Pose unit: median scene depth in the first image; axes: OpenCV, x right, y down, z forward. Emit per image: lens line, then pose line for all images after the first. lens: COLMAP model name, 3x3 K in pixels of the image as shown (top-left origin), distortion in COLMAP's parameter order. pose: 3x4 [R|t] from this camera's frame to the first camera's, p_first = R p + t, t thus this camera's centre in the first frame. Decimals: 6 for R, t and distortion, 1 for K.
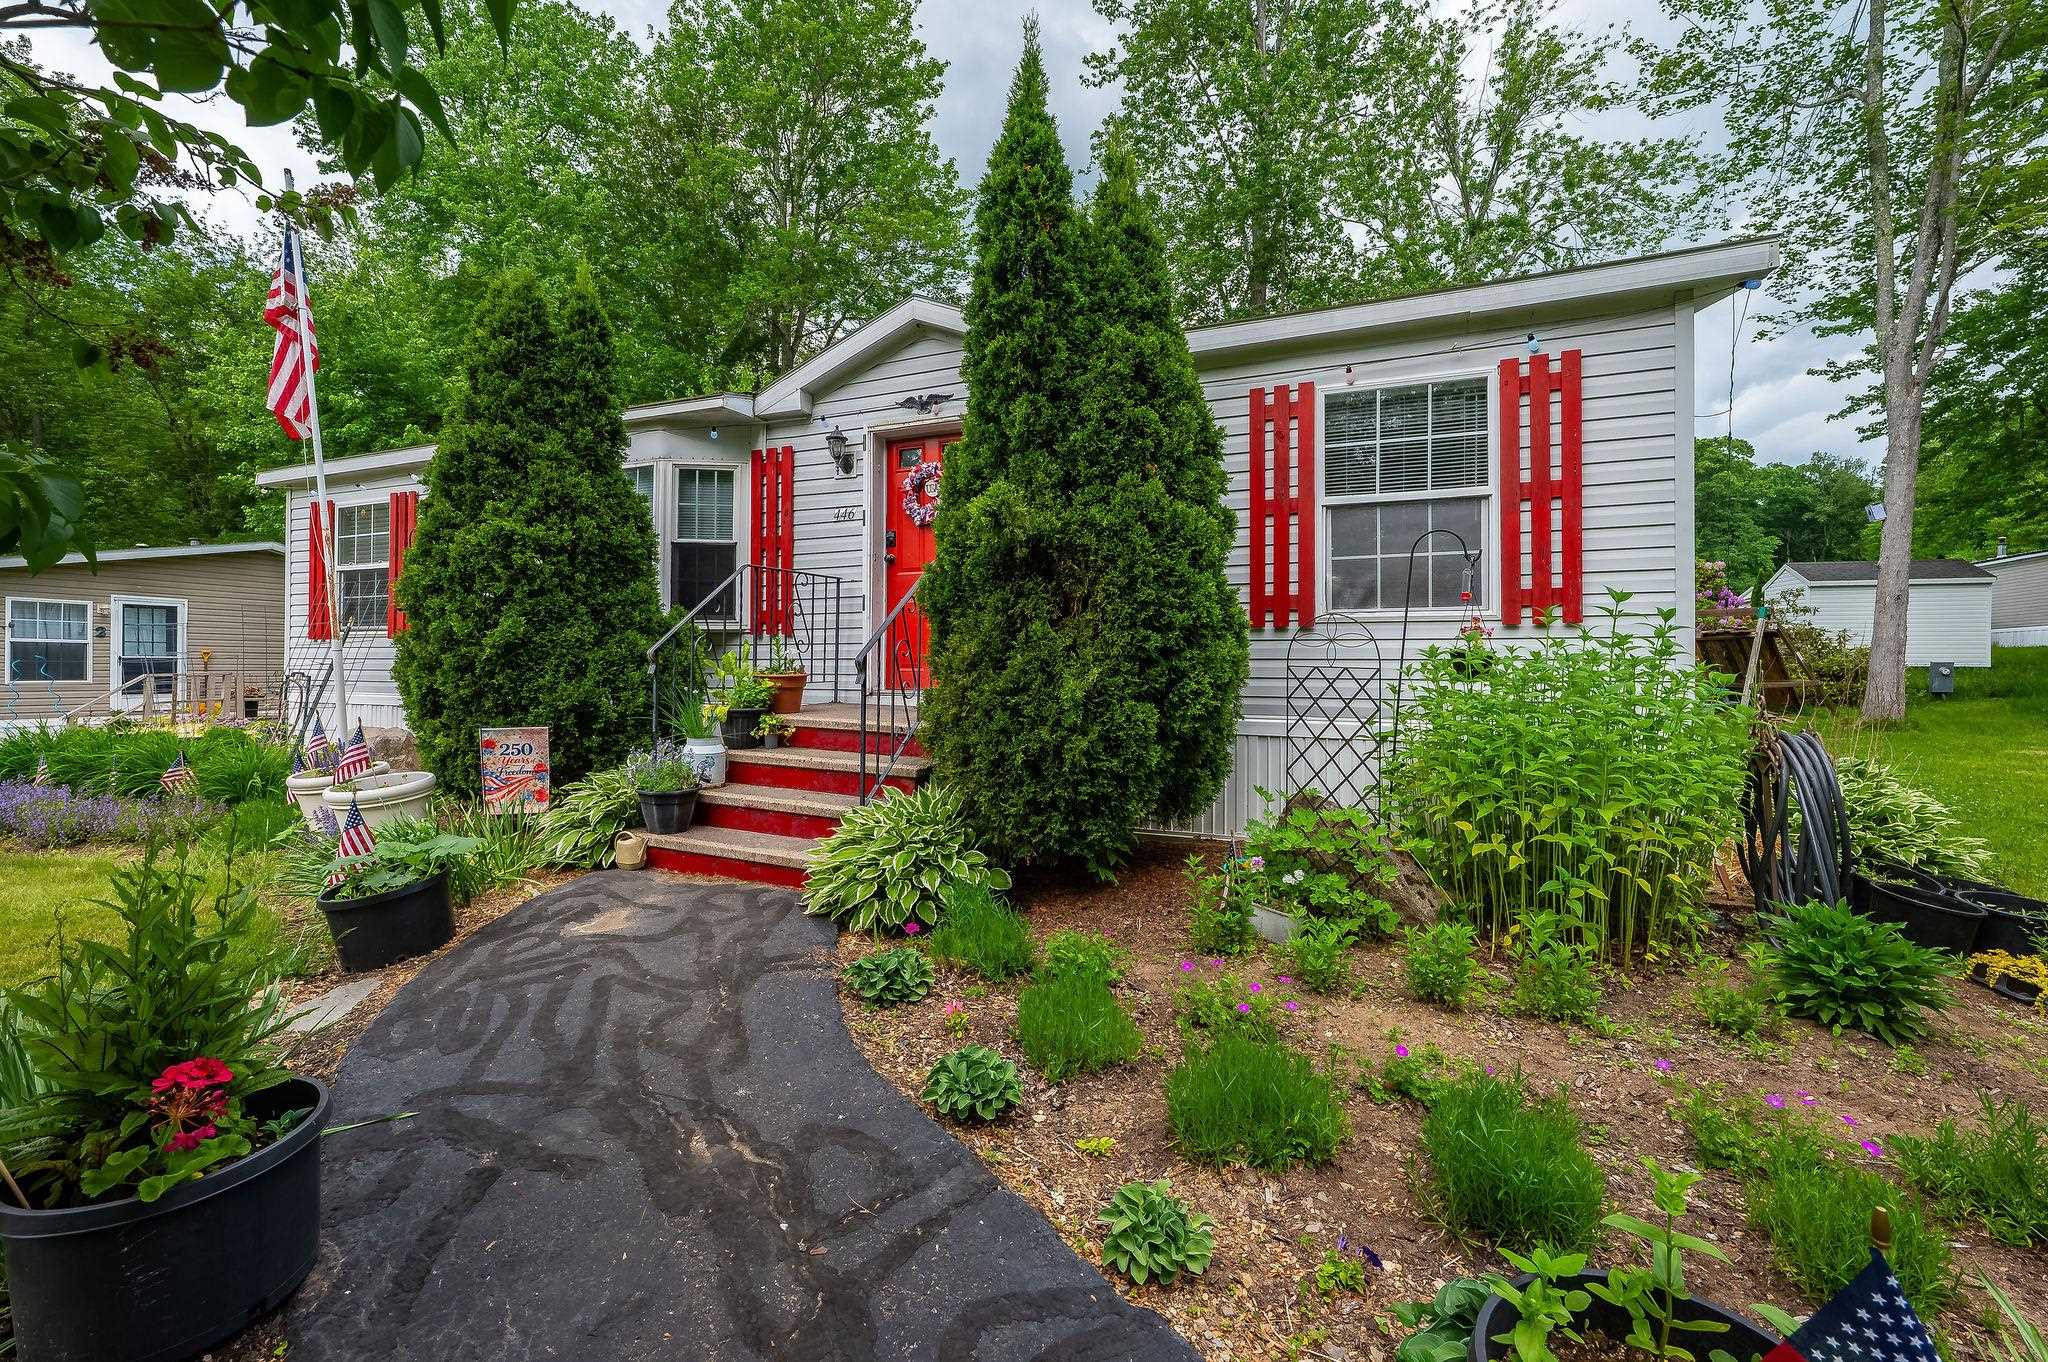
lens RADIAL K [[825.7, 0, 1036.8], [0, 825.7, 657.6], [0, 0, 1]] dist [0.001403, -0.001085]
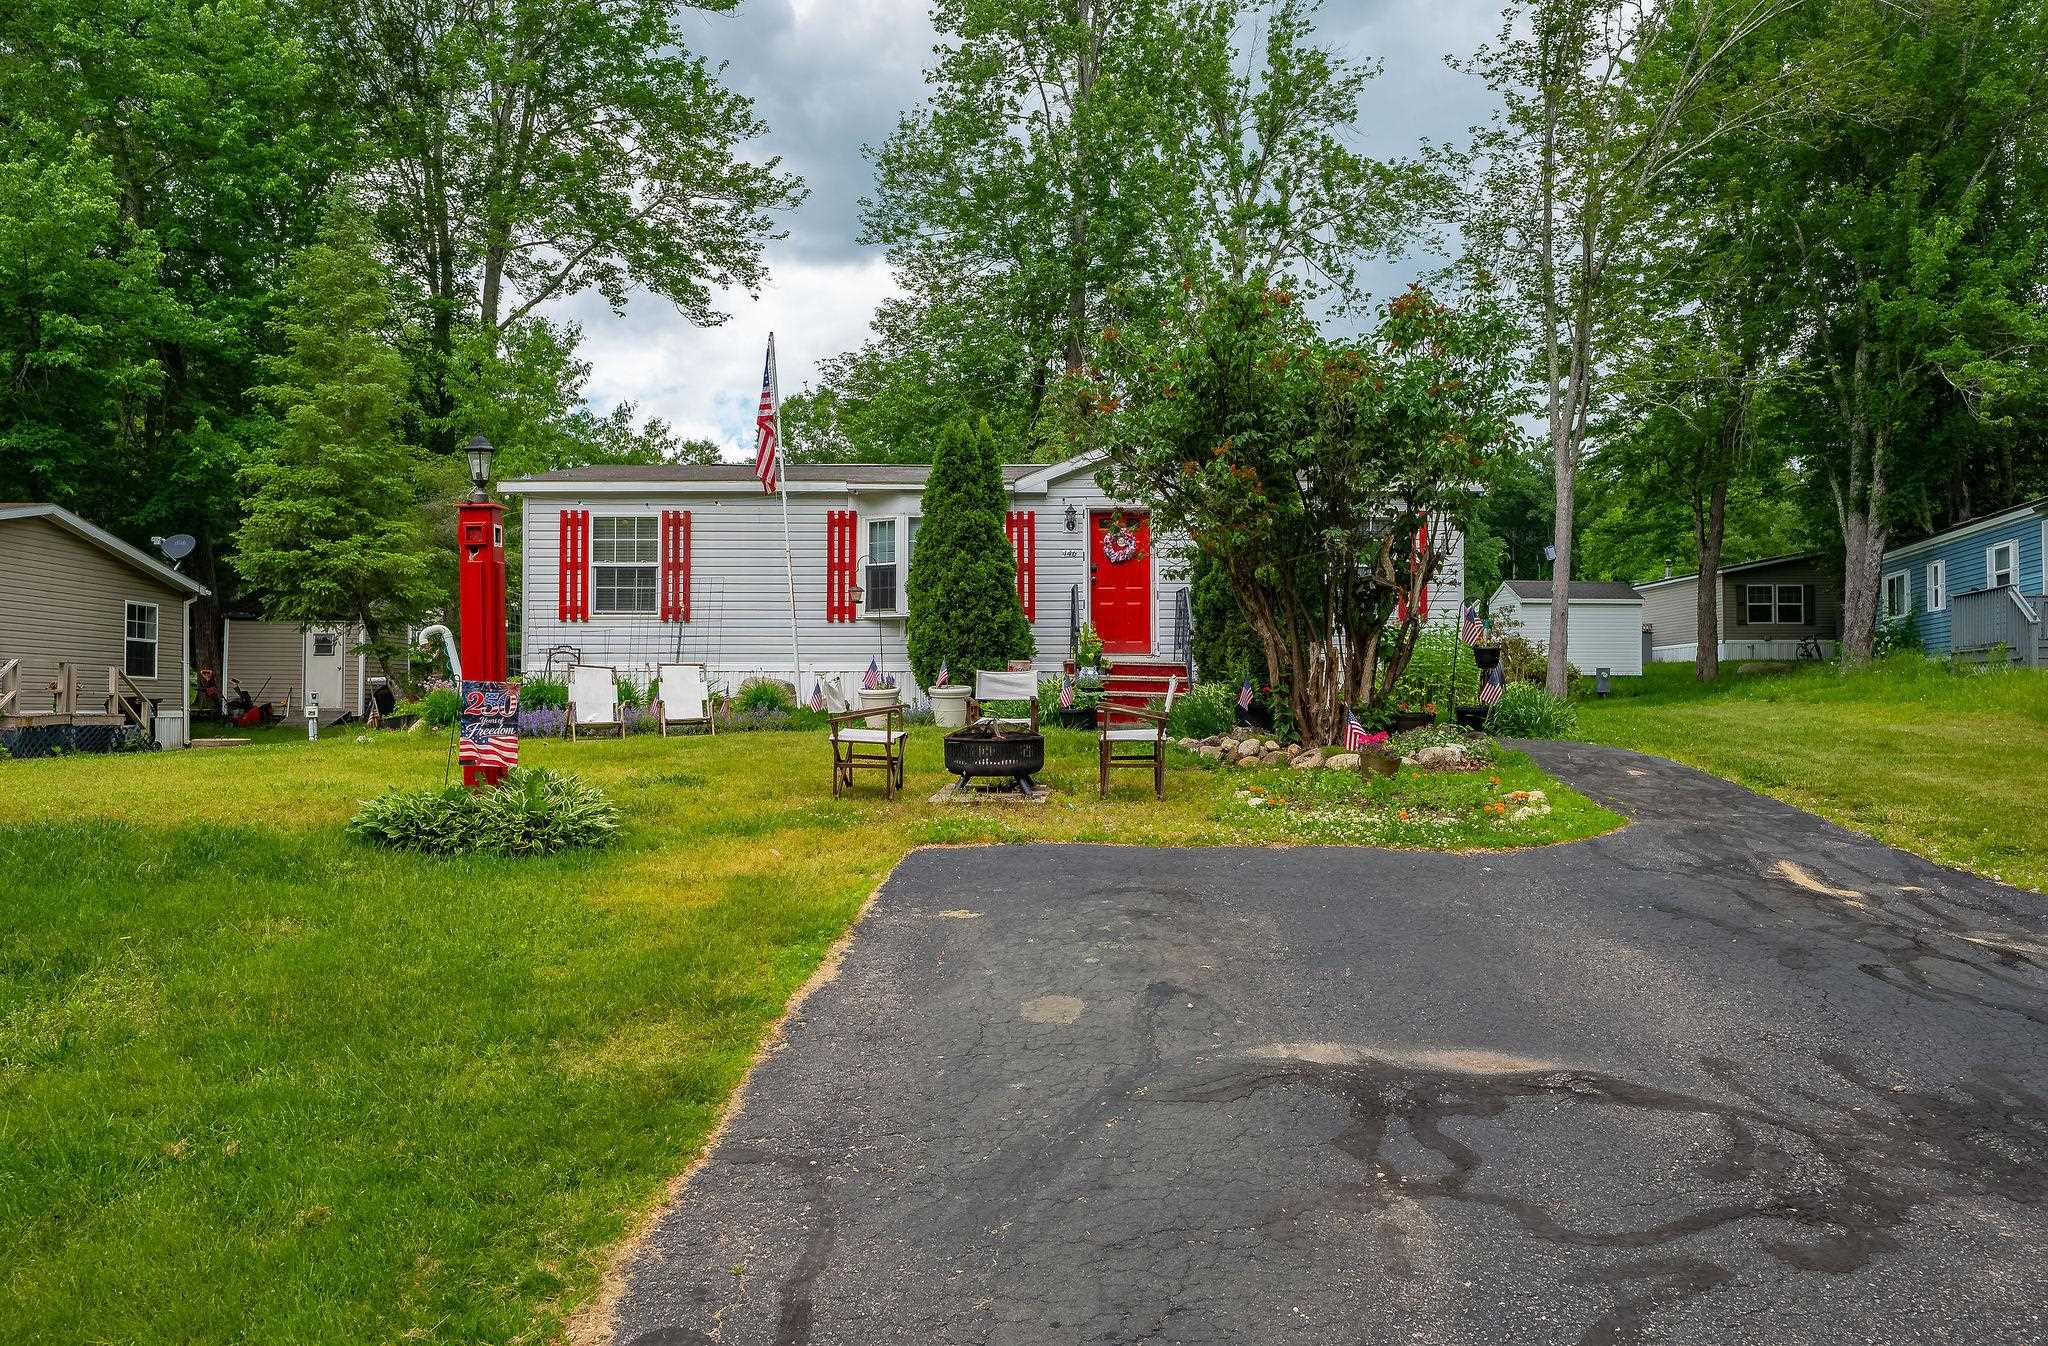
lens RADIAL K [[1404.6, 0, 1017.3], [0, 1404.6, 670.3], [0, 0, 1]] dist [-0.016790, -0.001145]
pose [[0.922715, 0.005908, 0.385437, -1.847459], [0.000088, 0.999879, -0.015537, 0.149811], [-0.385482, 0.014370, 0.922603, -2.118171]]
